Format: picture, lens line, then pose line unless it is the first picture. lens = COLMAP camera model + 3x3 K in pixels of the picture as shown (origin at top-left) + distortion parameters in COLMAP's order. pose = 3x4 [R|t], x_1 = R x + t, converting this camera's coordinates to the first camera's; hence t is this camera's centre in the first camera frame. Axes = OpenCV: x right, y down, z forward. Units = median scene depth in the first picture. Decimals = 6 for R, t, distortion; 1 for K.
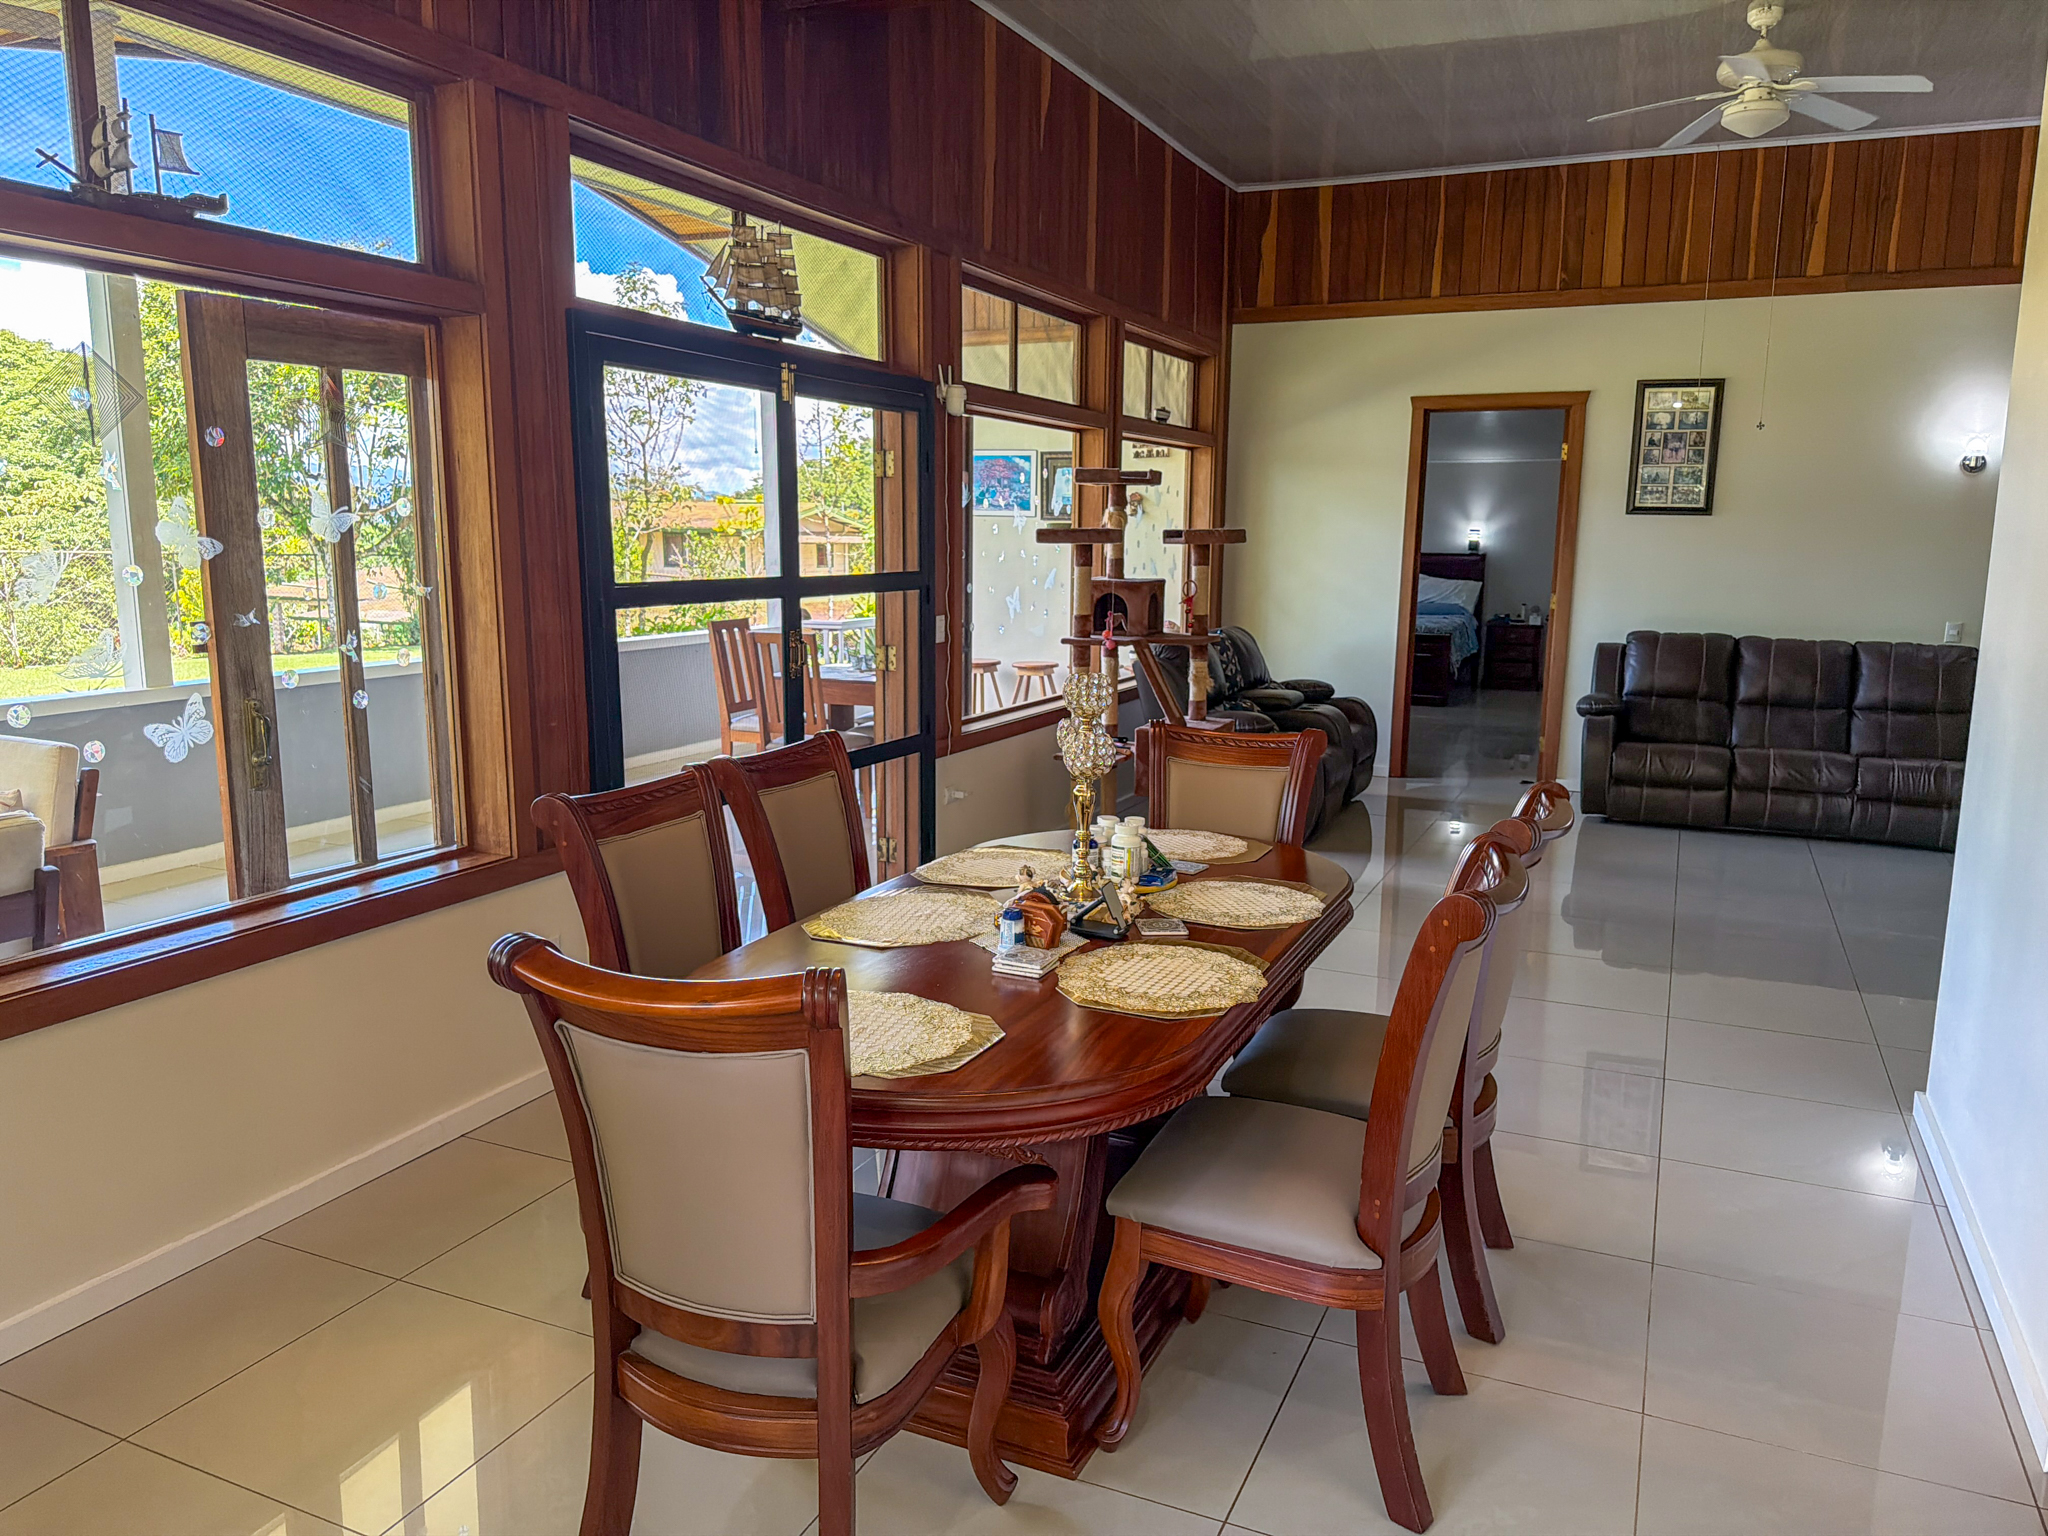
lens RADIAL K [[1429.8, 0, 1027.7], [0, 1429.8, 775.4], [0, 0, 1]] dist [0.150951, -0.297686]
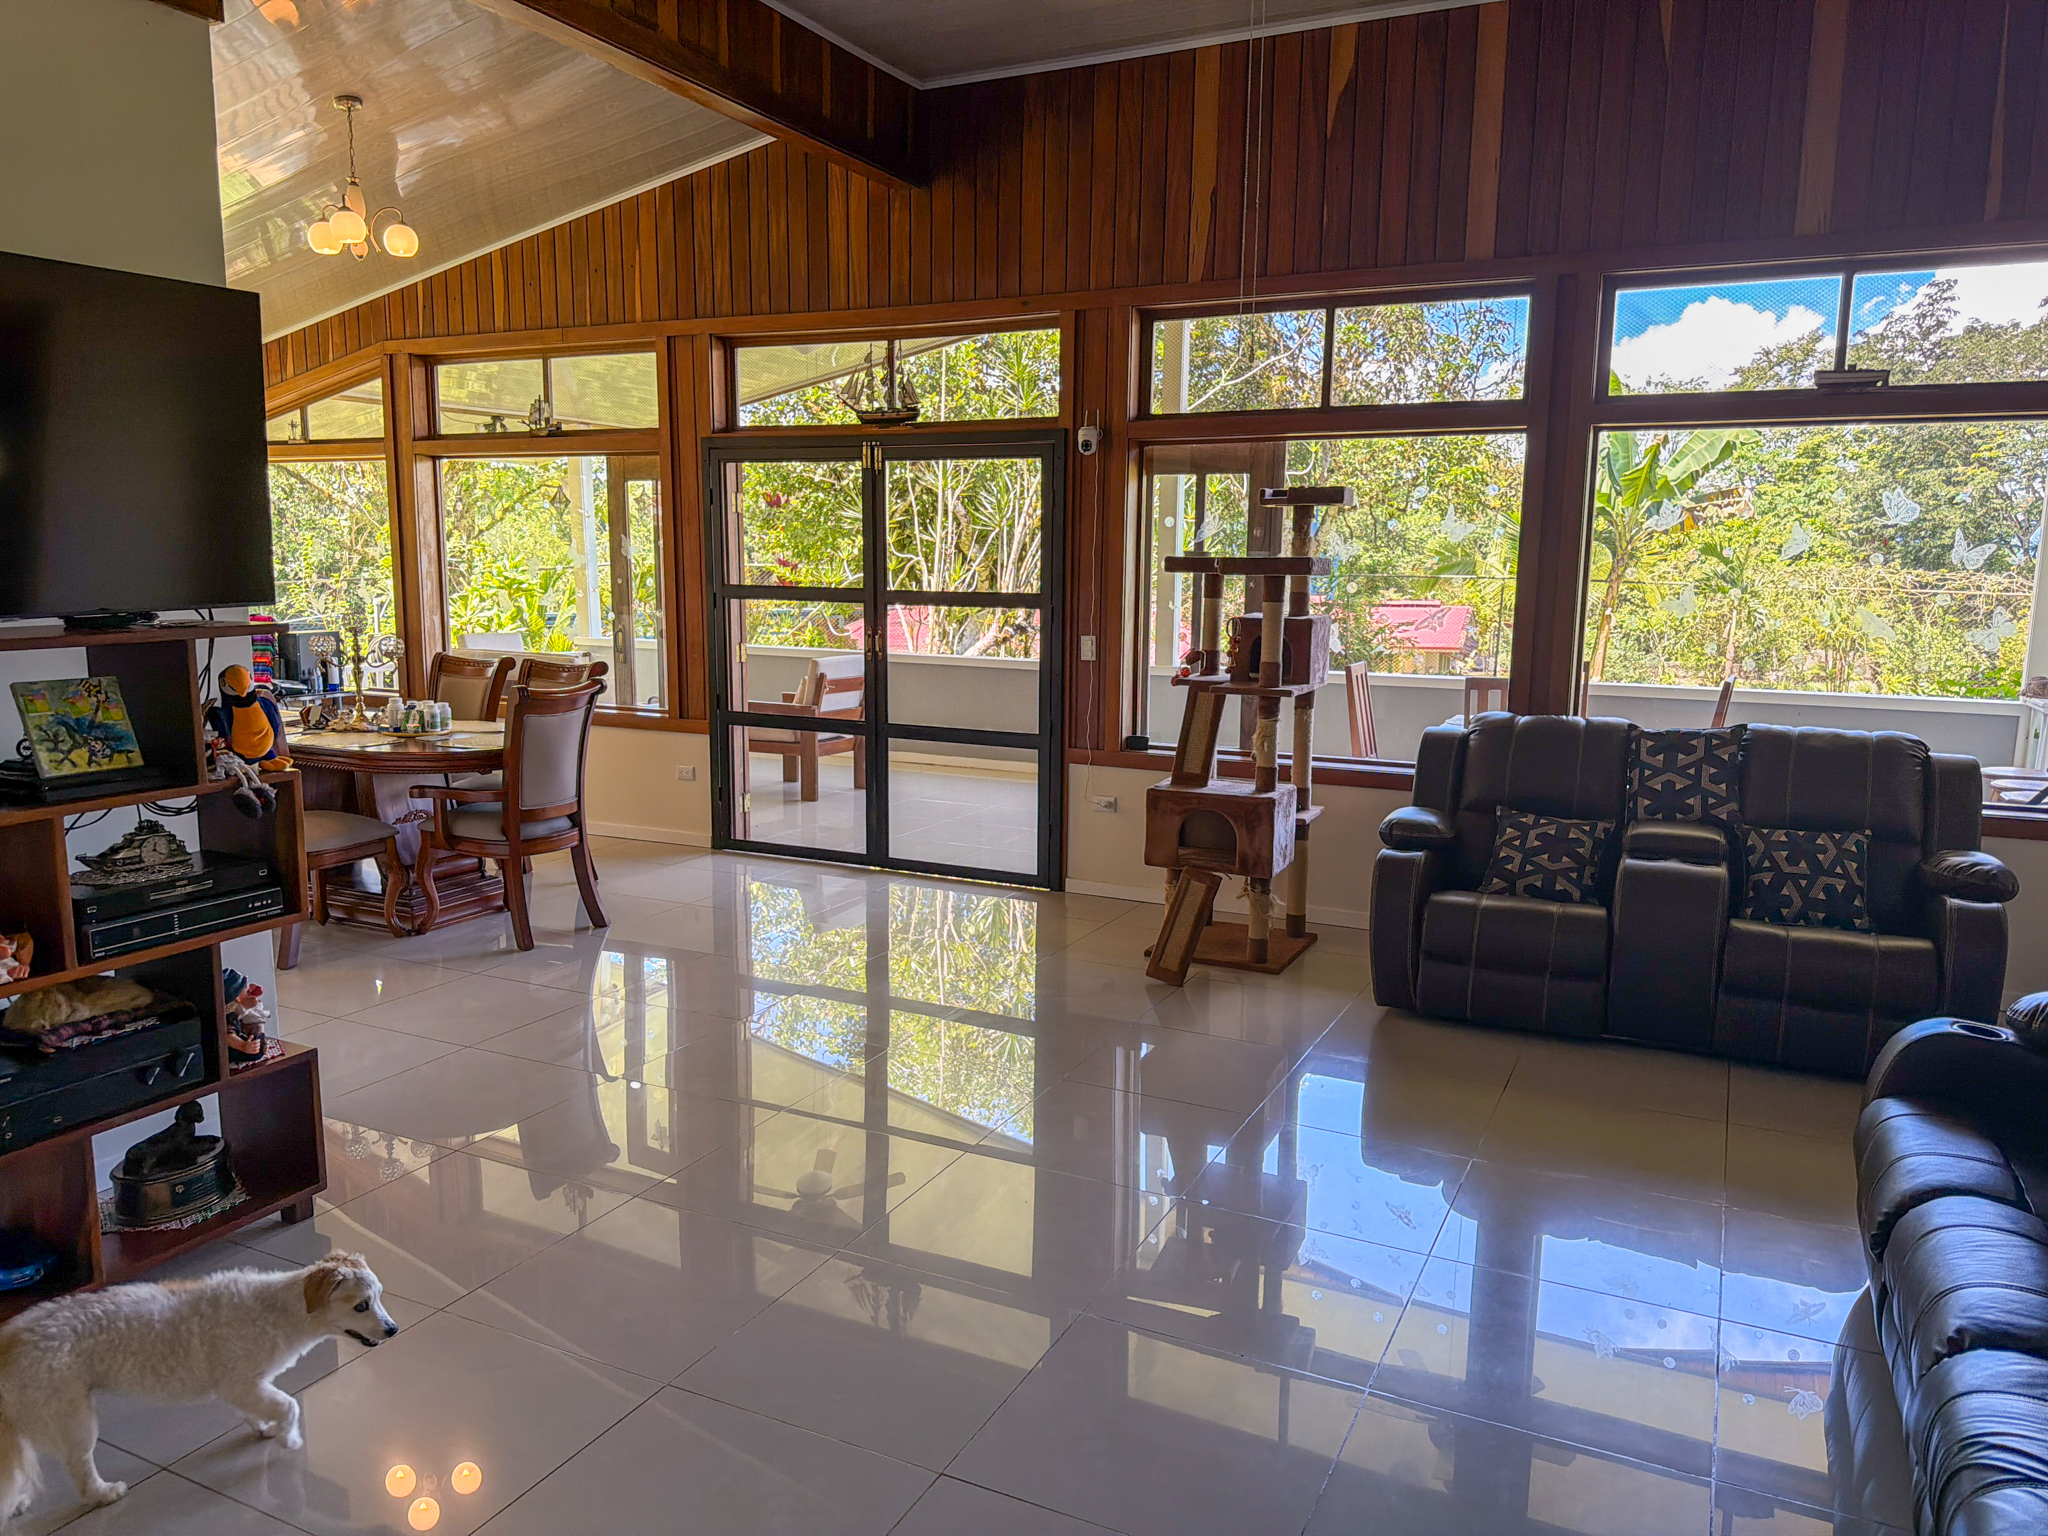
lens RADIAL K [[1429.8, 0, 1027.7], [0, 1429.8, 775.4], [0, 0, 1]] dist [0.150951, -0.297686]
pose [[-0.036159, 0.147243, -0.988439, 1.222104], [-0.187829, 0.970457, 0.151435, -0.194756], [0.981536, 0.191134, -0.007435, 1.160304]]
